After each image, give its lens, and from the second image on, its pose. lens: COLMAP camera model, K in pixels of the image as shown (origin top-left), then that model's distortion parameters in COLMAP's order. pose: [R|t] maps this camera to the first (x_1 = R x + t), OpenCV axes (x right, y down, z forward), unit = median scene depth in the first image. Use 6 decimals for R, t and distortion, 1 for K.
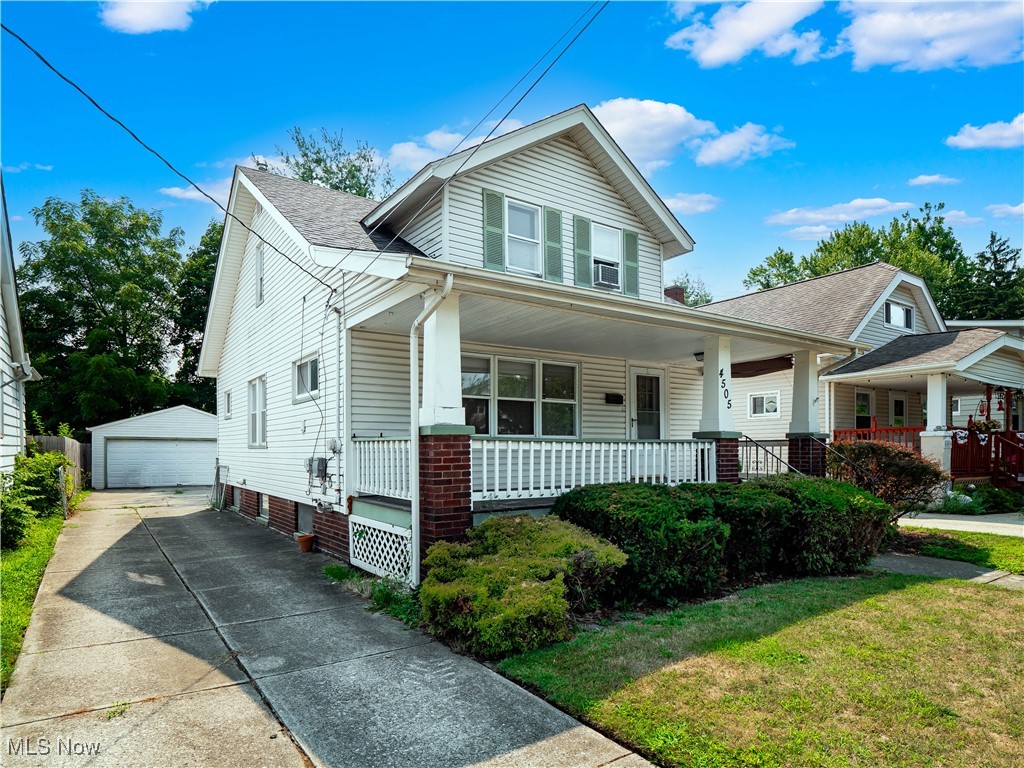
lens RADIAL K [[497.0, 0, 512.0], [0, 497.0, 384.0], [0, 0, 1]] dist [-0.001583, -0.001024]
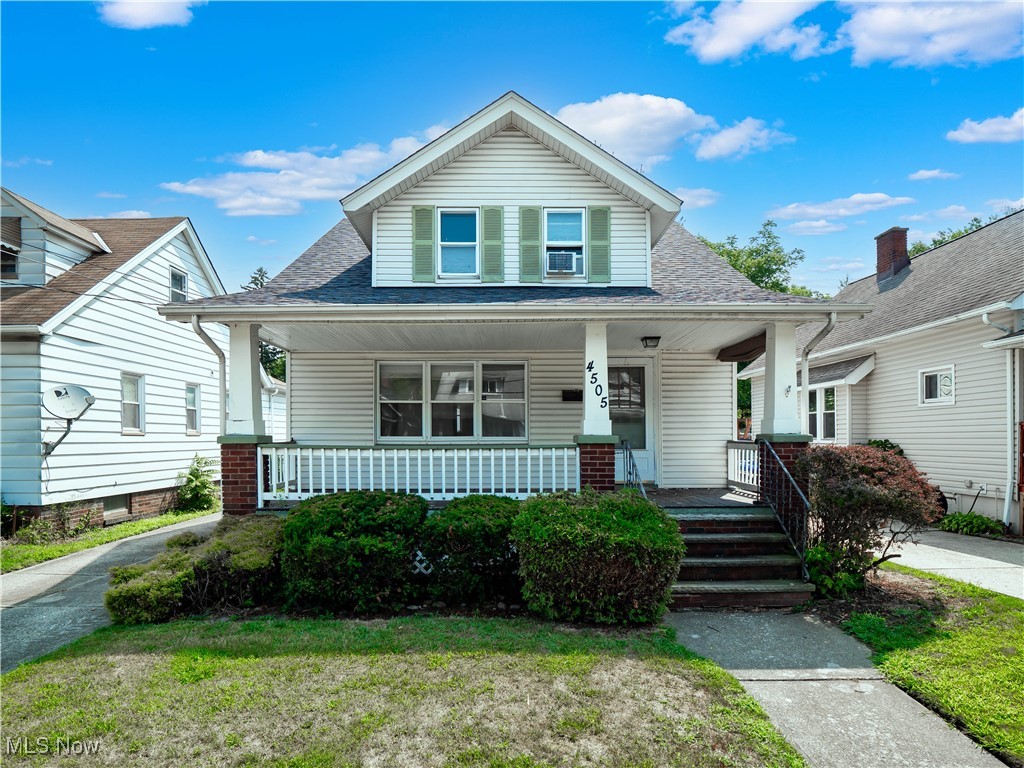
lens RADIAL K [[496.9, 0, 512.9], [0, 496.9, 371.4], [0, 0, 1]] dist [-0.002364, -0.000896]
pose [[0.864546, -0.063400, -0.498539, 0.640642], [0.062194, 0.997882, -0.019047, -0.004762], [0.498691, -0.014539, 0.866658, 0.175013]]
